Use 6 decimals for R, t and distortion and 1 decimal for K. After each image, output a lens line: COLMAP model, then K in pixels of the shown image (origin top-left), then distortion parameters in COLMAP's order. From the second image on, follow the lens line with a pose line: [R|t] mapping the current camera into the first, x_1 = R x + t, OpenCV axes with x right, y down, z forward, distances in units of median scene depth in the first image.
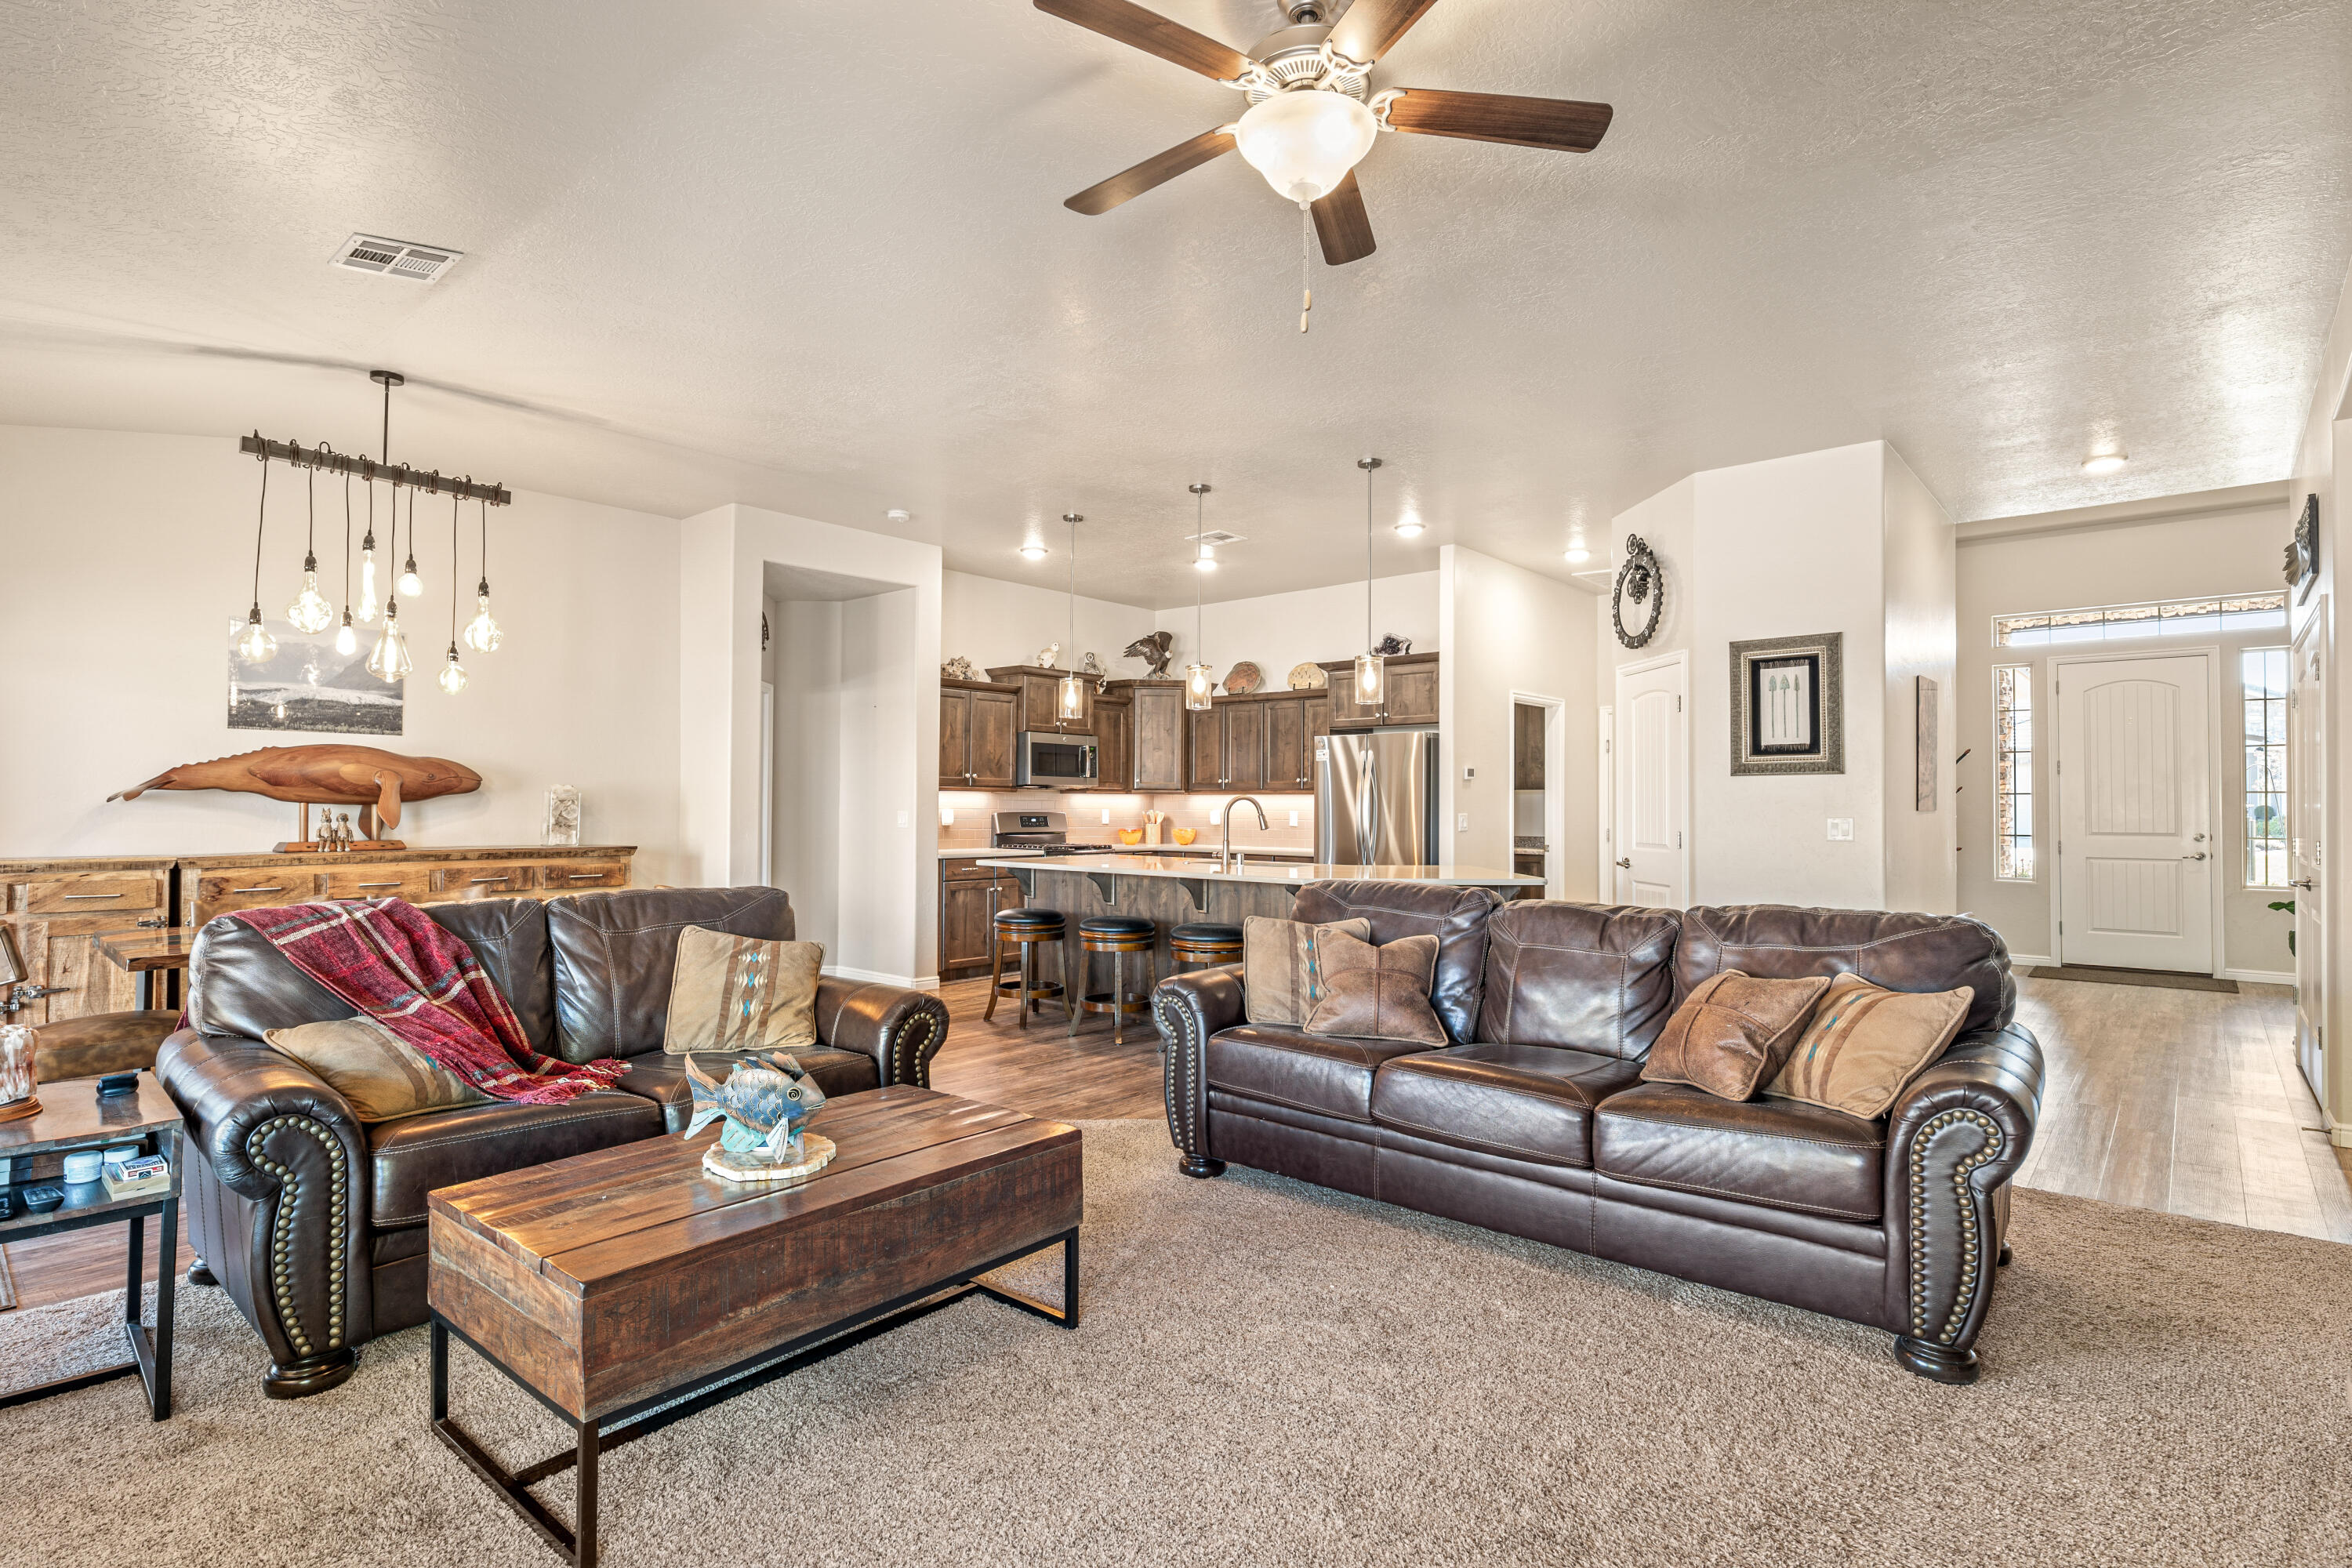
lens RADIAL K [[1170.5, 0, 1187.0], [0, 1170.5, 791.9], [0, 0, 1]] dist [0.004096, 0.000280]
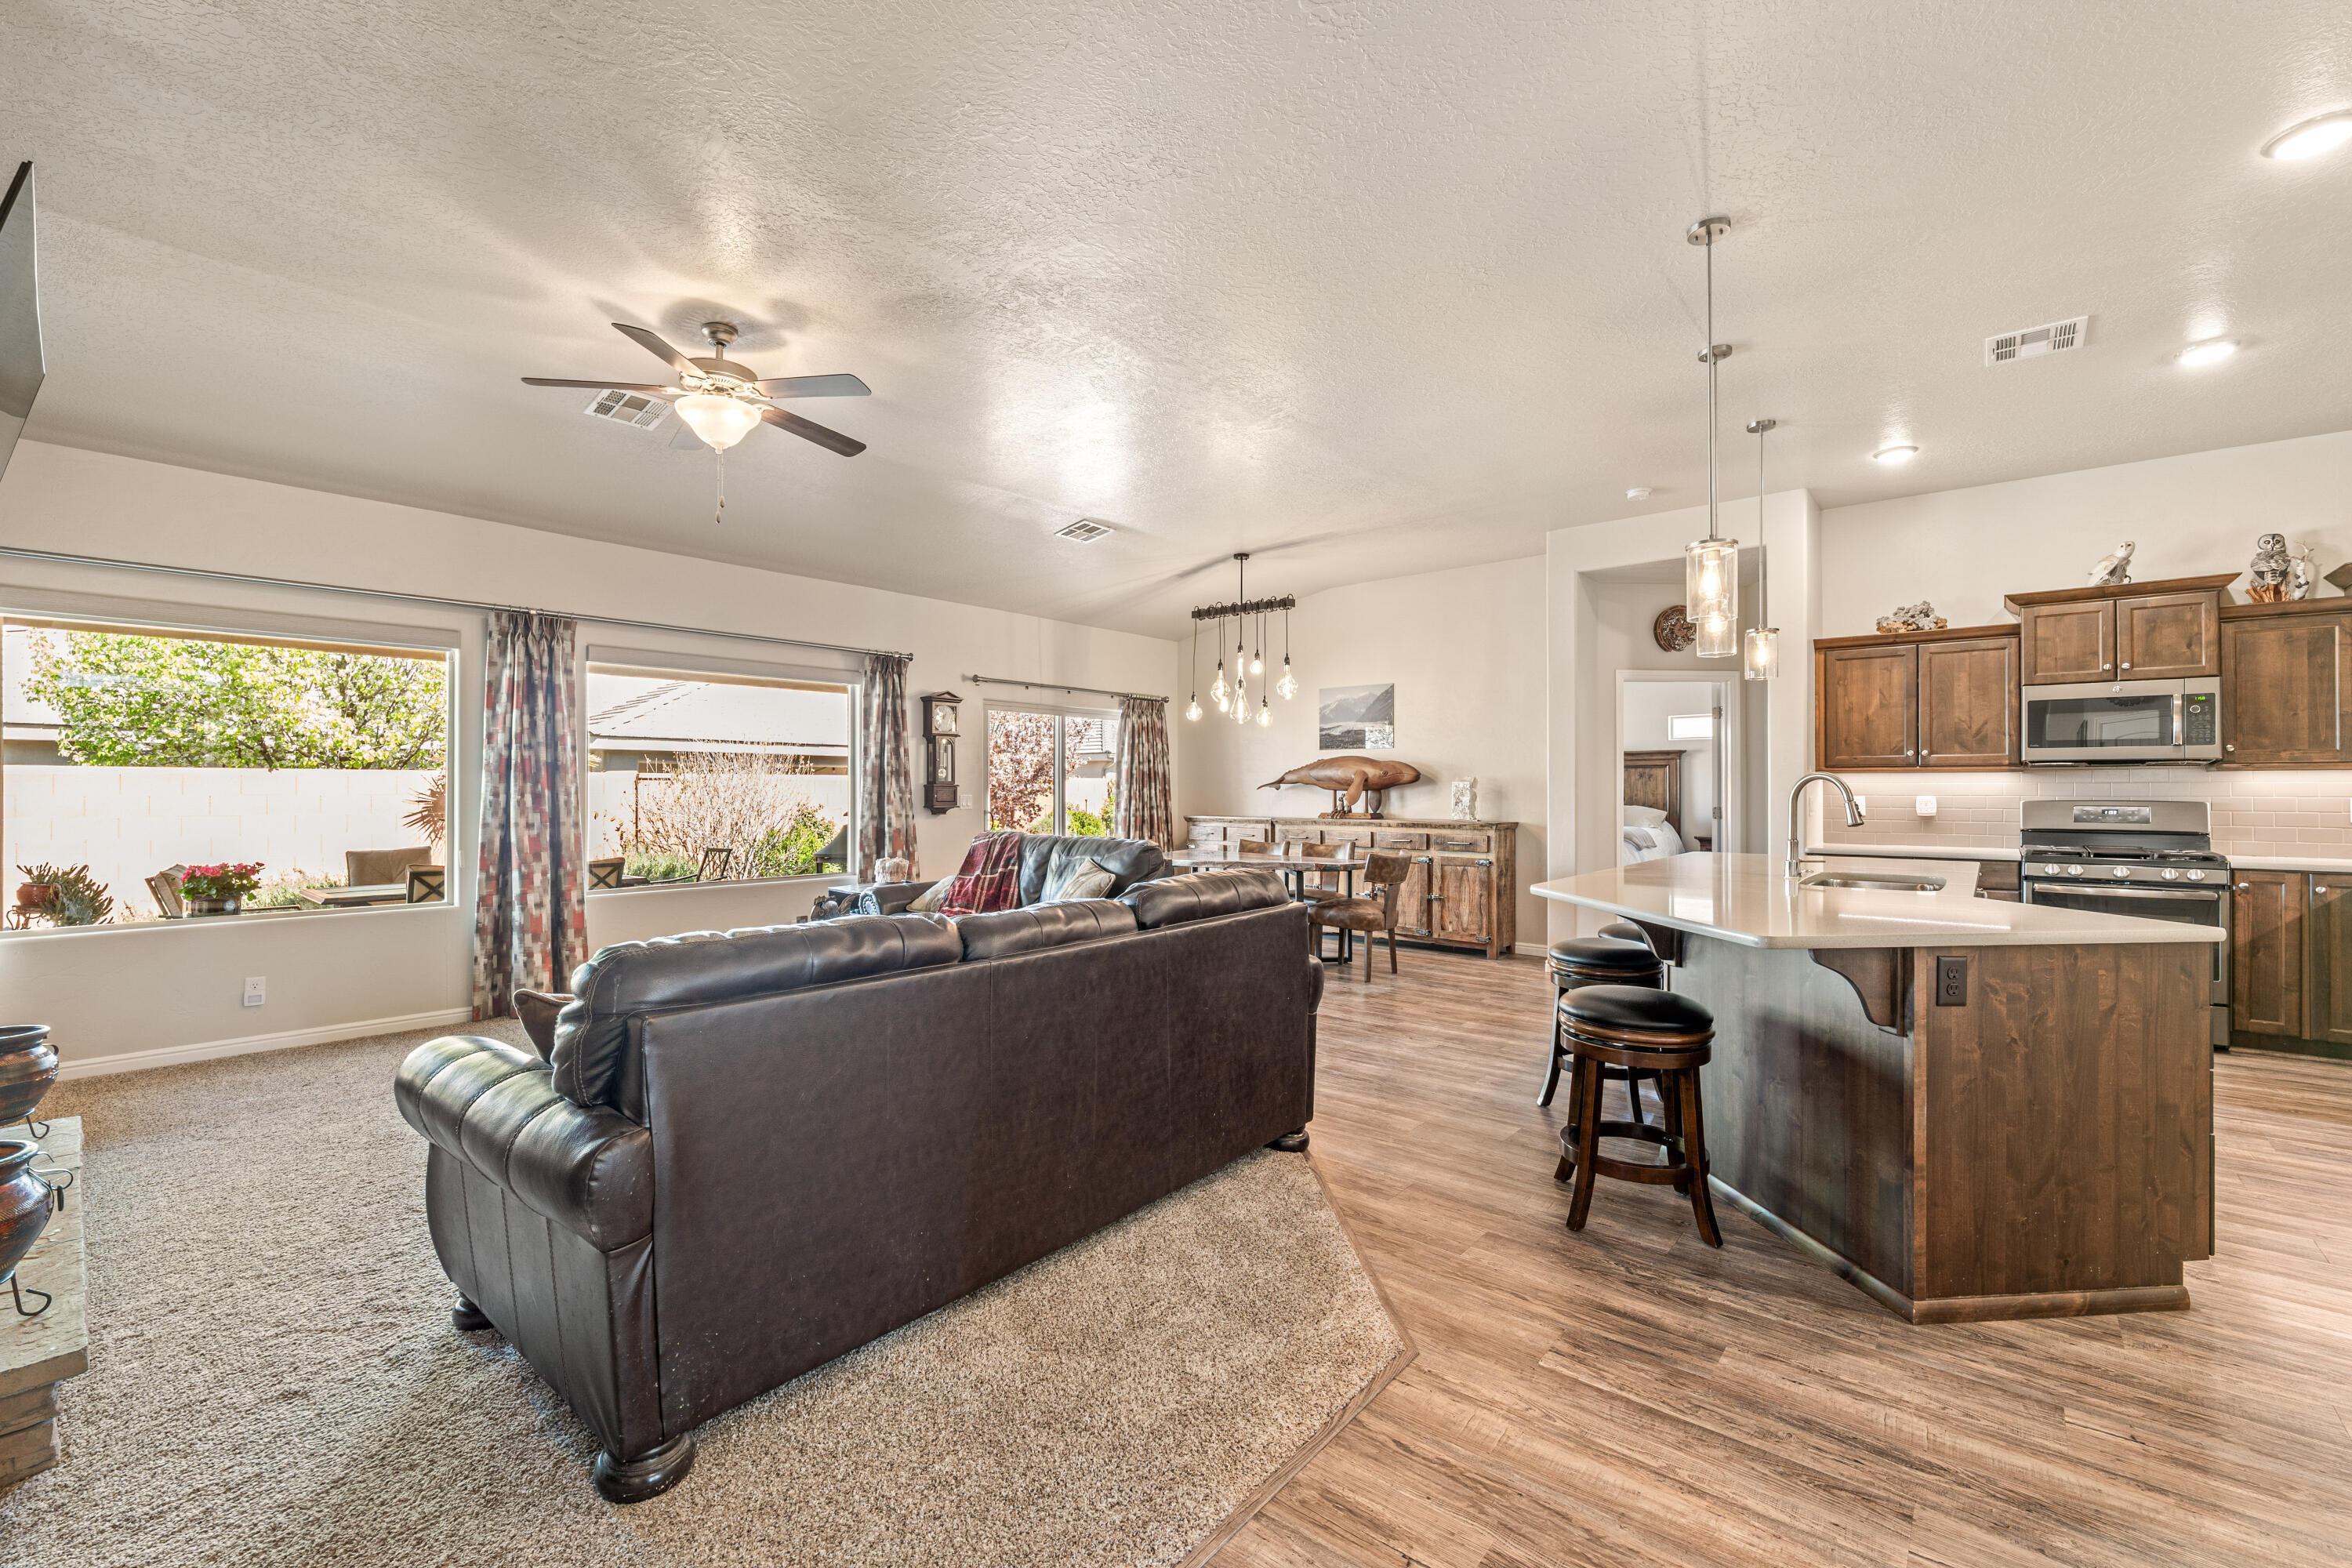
lens RADIAL K [[970.1, 0, 1174.4], [0, 970.1, 786.8], [0, 0, 1]] dist [-0.012693, -0.000198]
pose [[-0.005917, -0.007497, -0.999954, 0.607291], [0.011577, 0.999904, -0.007565, 0.010626], [0.999915, -0.011621, -0.005830, 0.667543]]
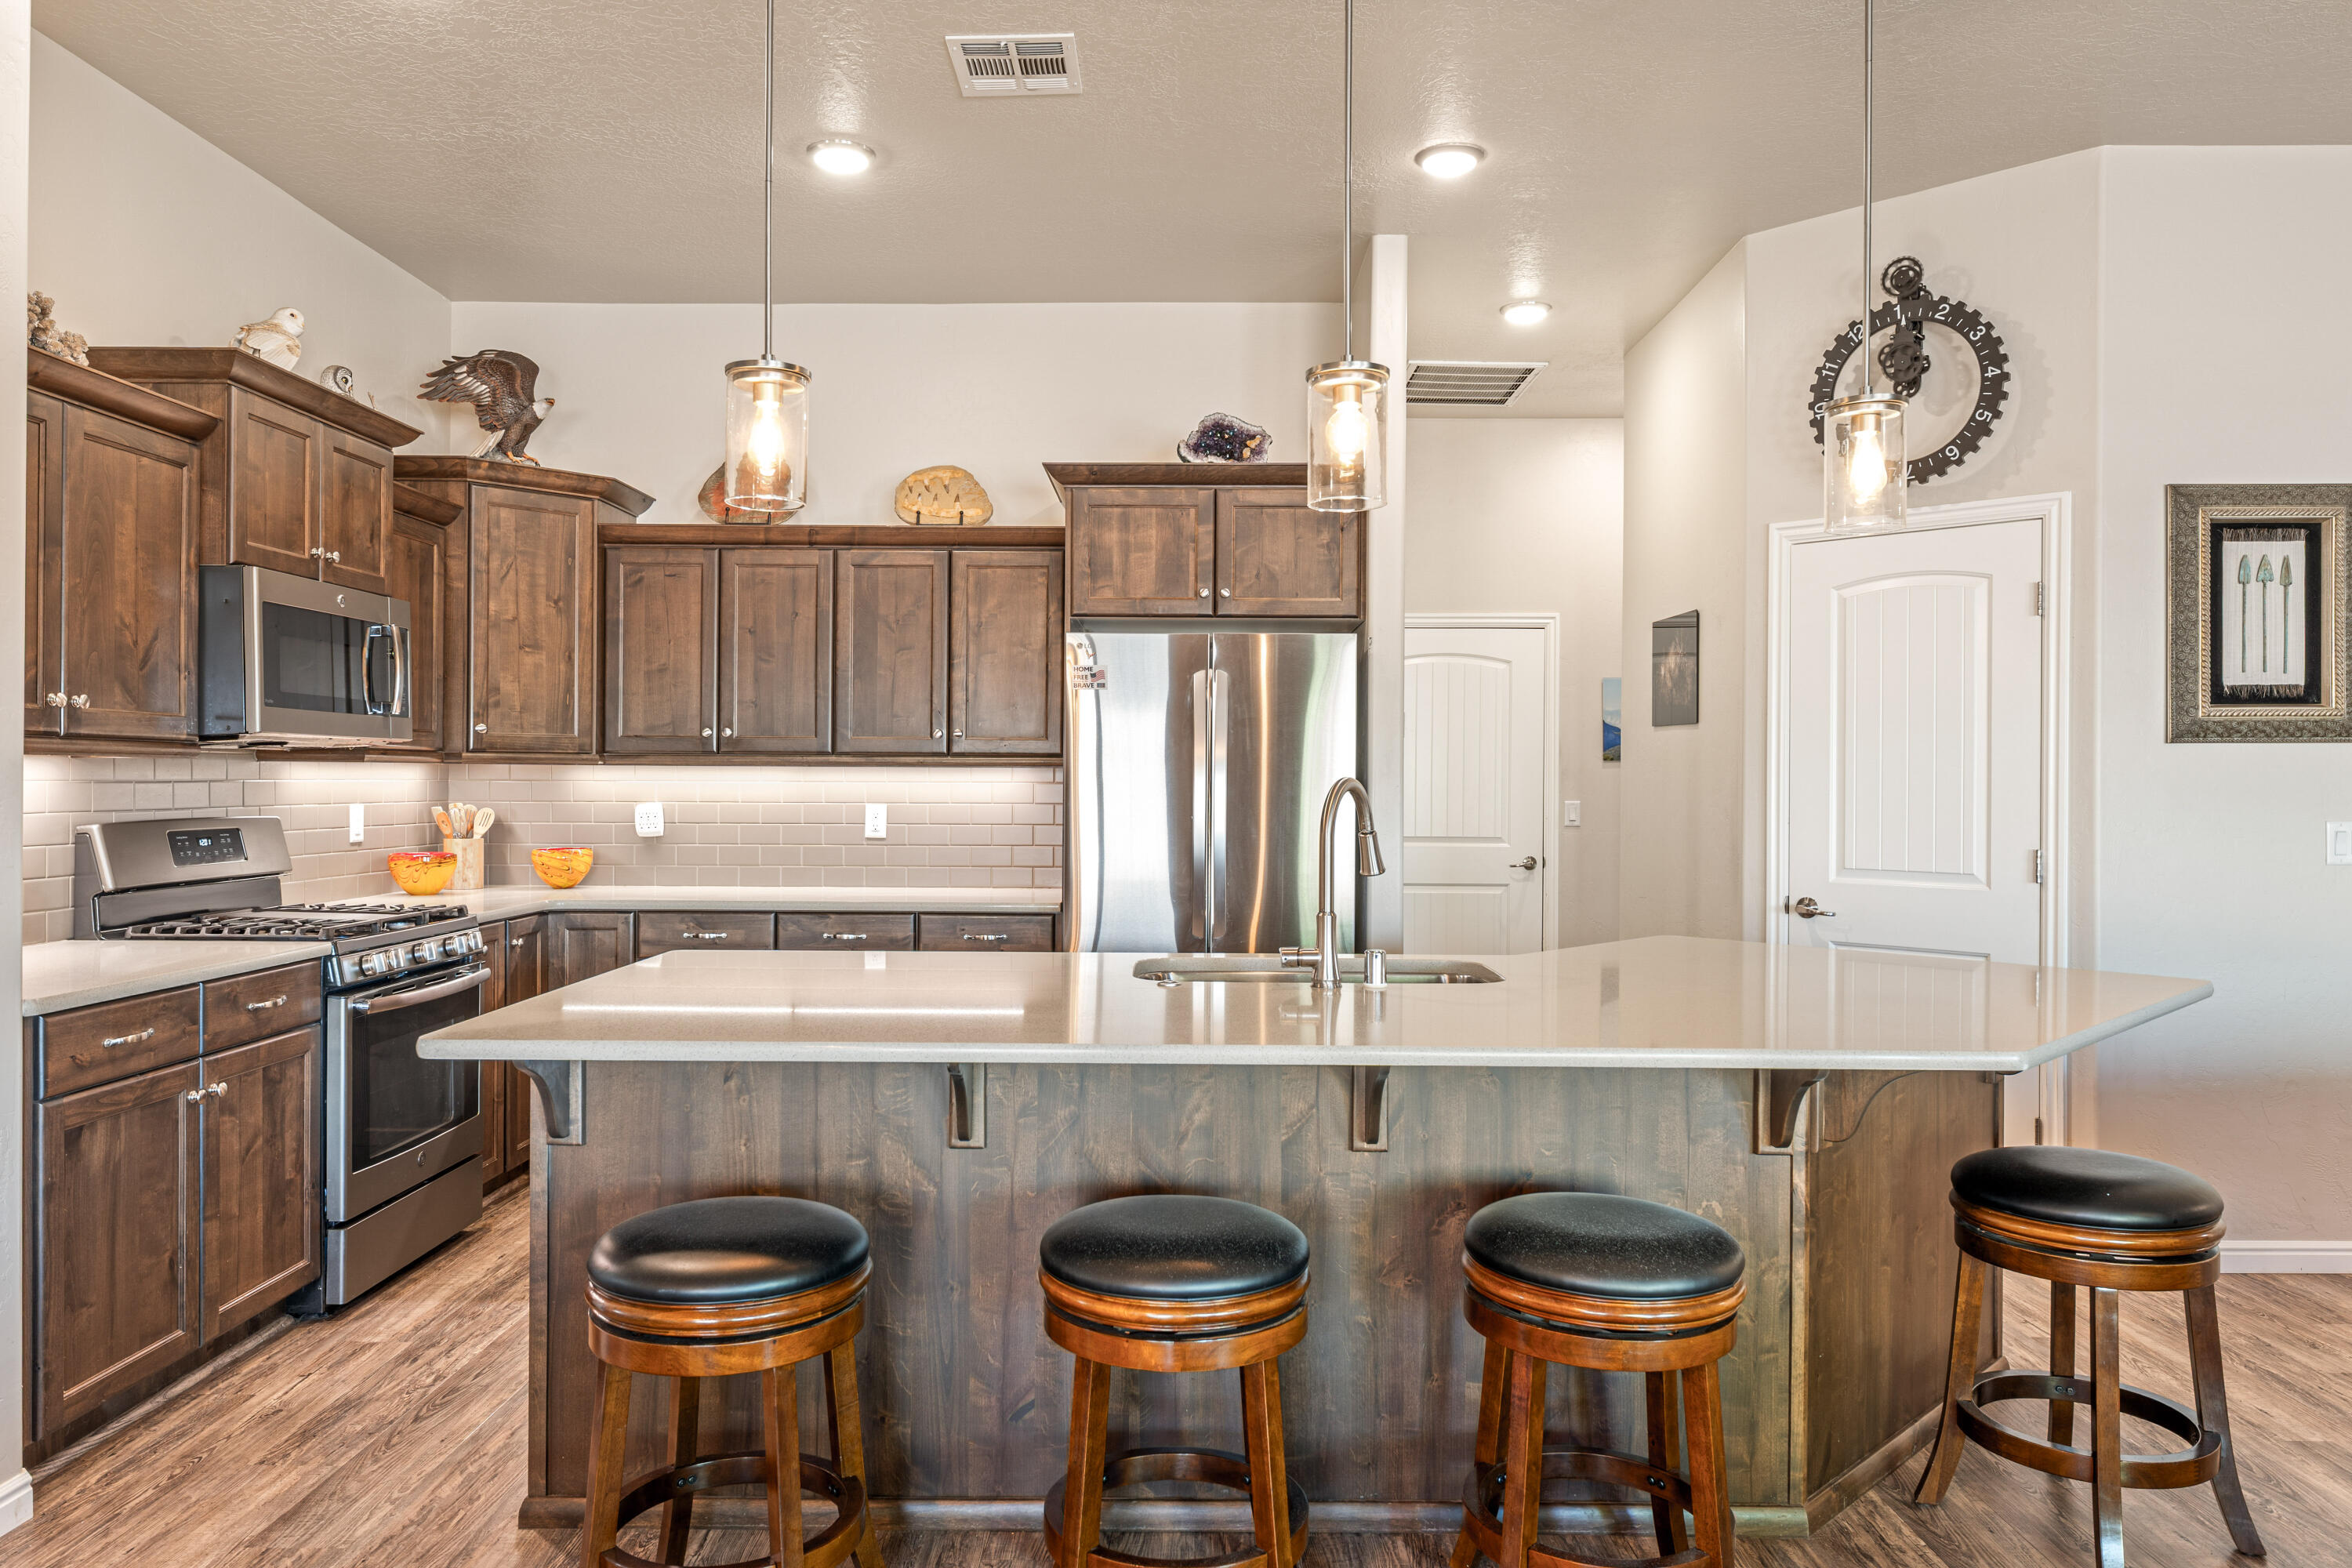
lens RADIAL K [[1577.5, 0, 1181.4], [0, 1577.5, 774.7], [0, 0, 1]] dist [0.003202, 0.000757]
pose [[0.762758, -0.000415, 0.646684, -0.298197], [-0.008681, 0.999903, 0.010881, -0.003108], [-0.646626, -0.013913, 0.762680, 0.696905]]
